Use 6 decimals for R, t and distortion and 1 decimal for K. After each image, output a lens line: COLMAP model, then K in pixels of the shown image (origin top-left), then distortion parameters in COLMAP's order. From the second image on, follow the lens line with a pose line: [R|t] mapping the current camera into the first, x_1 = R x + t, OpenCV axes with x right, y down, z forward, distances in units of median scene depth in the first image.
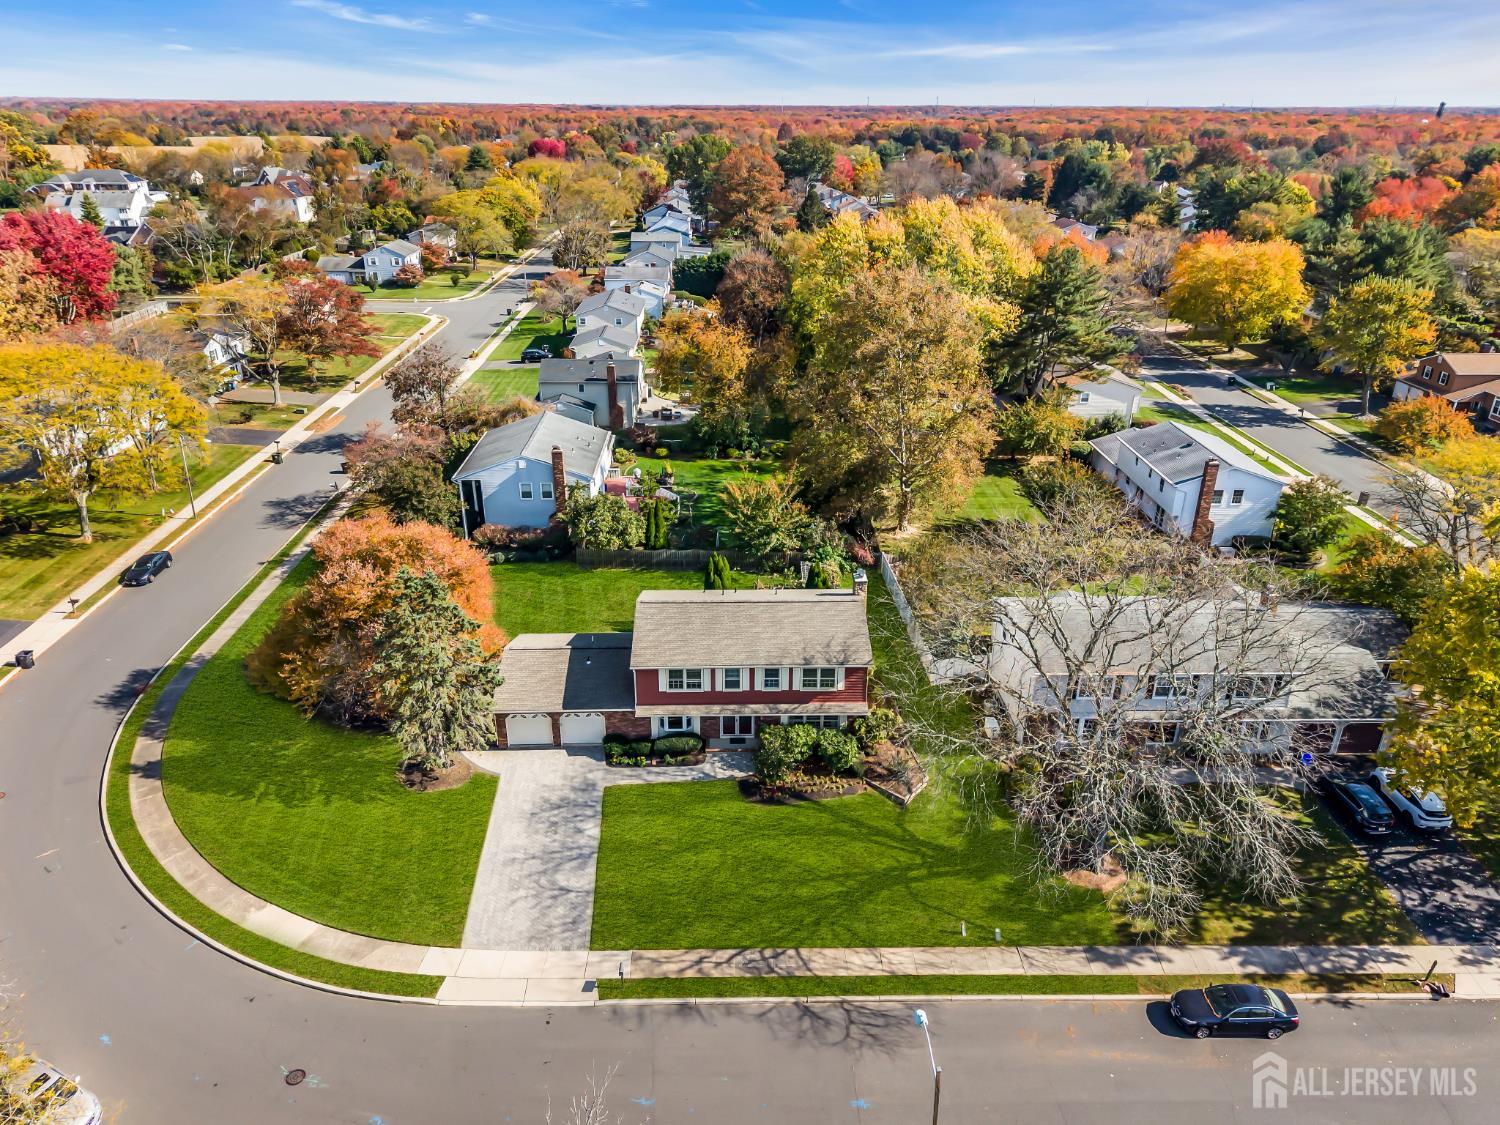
lens RADIAL K [[1039.1, 0, 750.7], [0, 1039.1, 483.2], [0, 0, 1]] dist [0.042099, -0.045870]
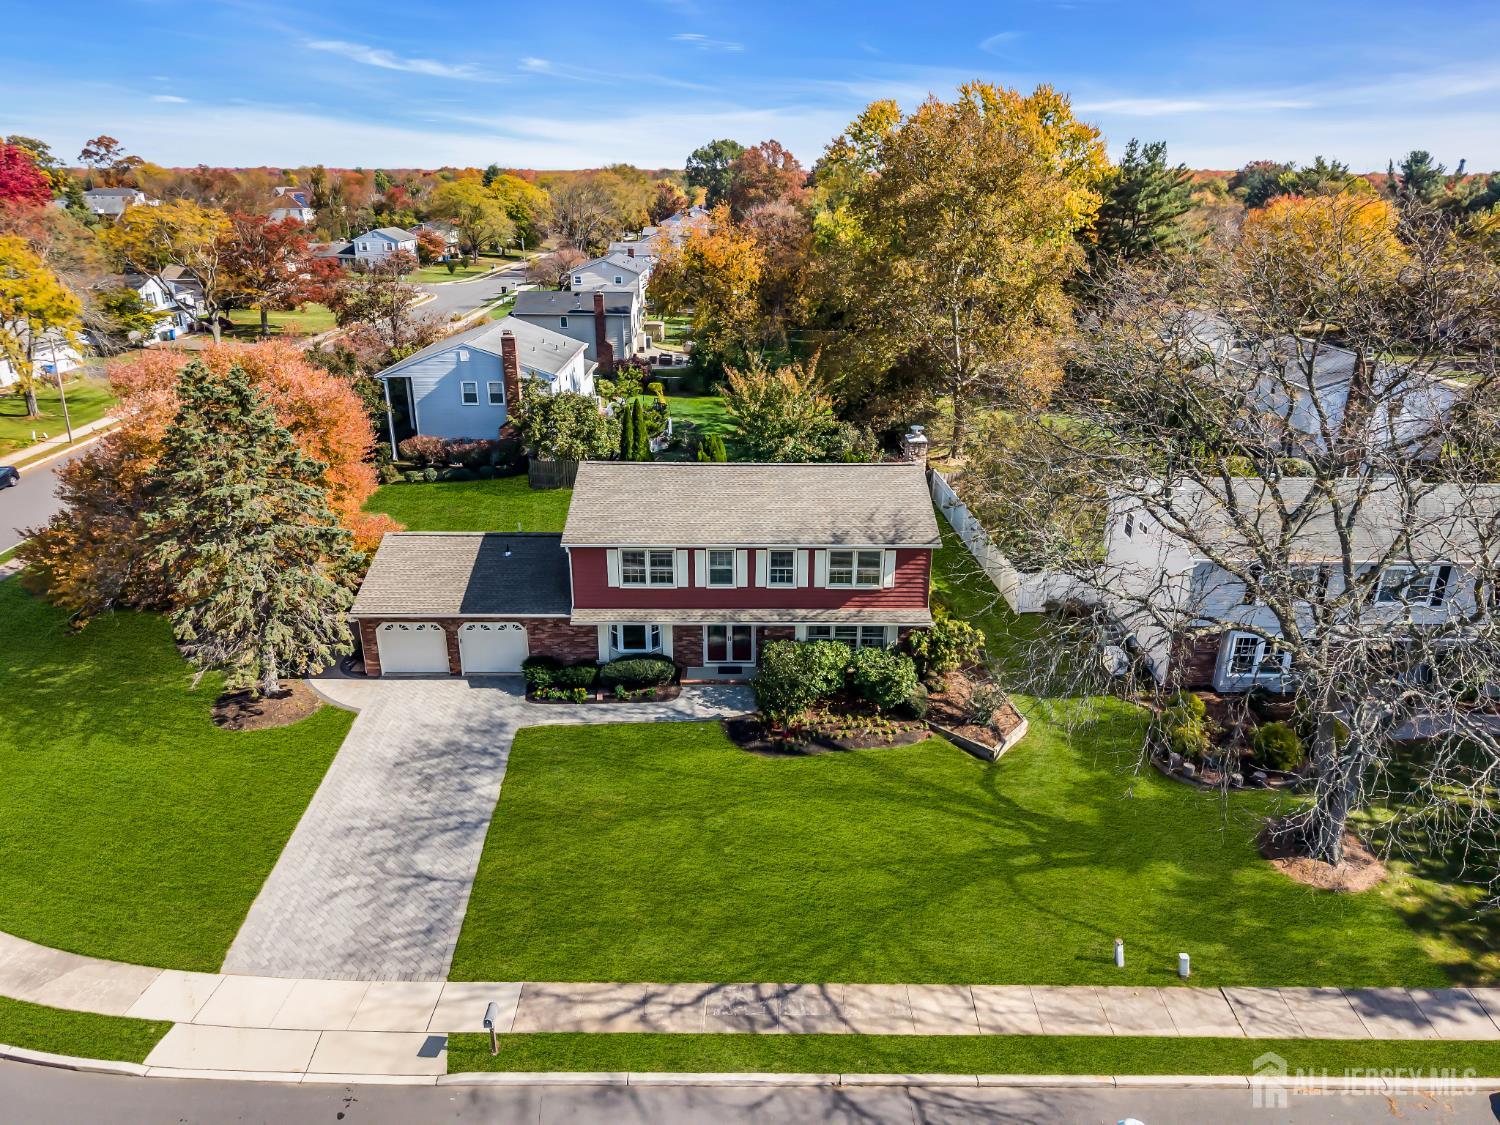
lens RADIAL K [[1030.3, 0, 750.1], [0, 1030.3, 497.1], [0, 0, 1]] dist [0.009396, -0.007665]
pose [[0.999740, 0.005619, -0.022079, 0.014173], [-0.006540, 0.999101, -0.041874, 0.170526], [0.021824, 0.042007, 0.998879, 0.357906]]
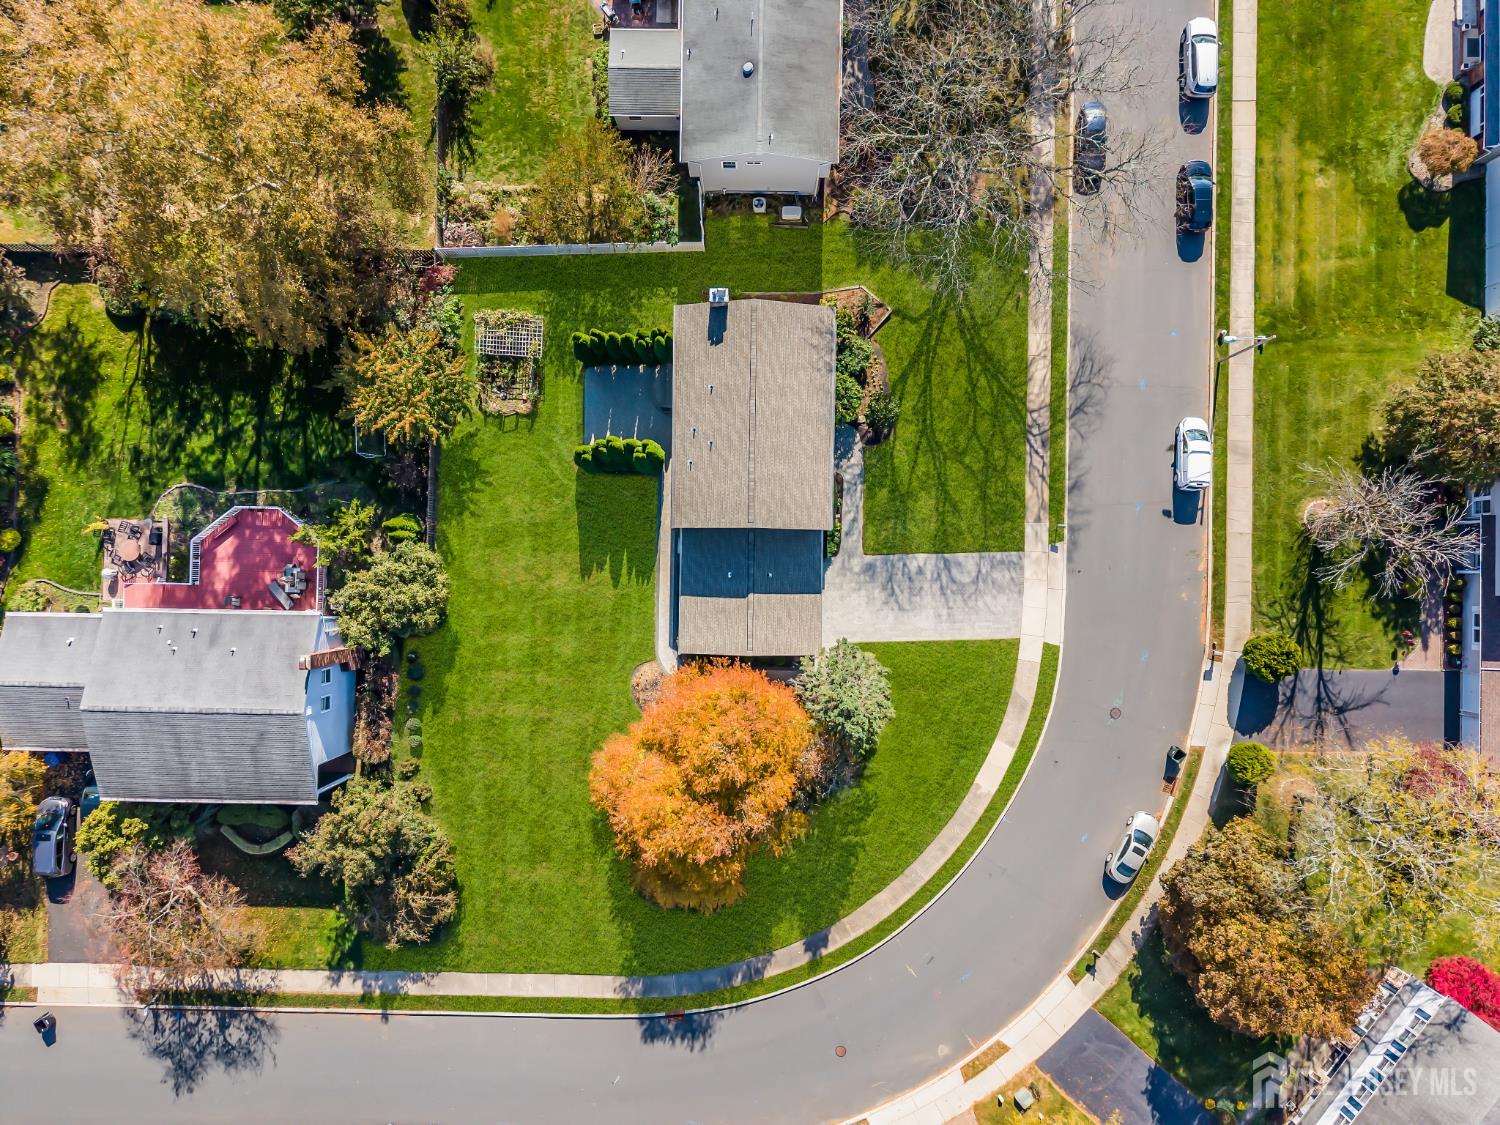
lens RADIAL K [[1048.2, 0, 749.1], [0, 1048.2, 564.5], [0, 0, 1]] dist [0.009792, -0.004234]
pose [[0.041955, -0.999117, 0.002312, -0.155199], [0.350201, 0.016873, 0.936523, -0.874341], [-0.935735, -0.038482, 0.350599, 0.679134]]
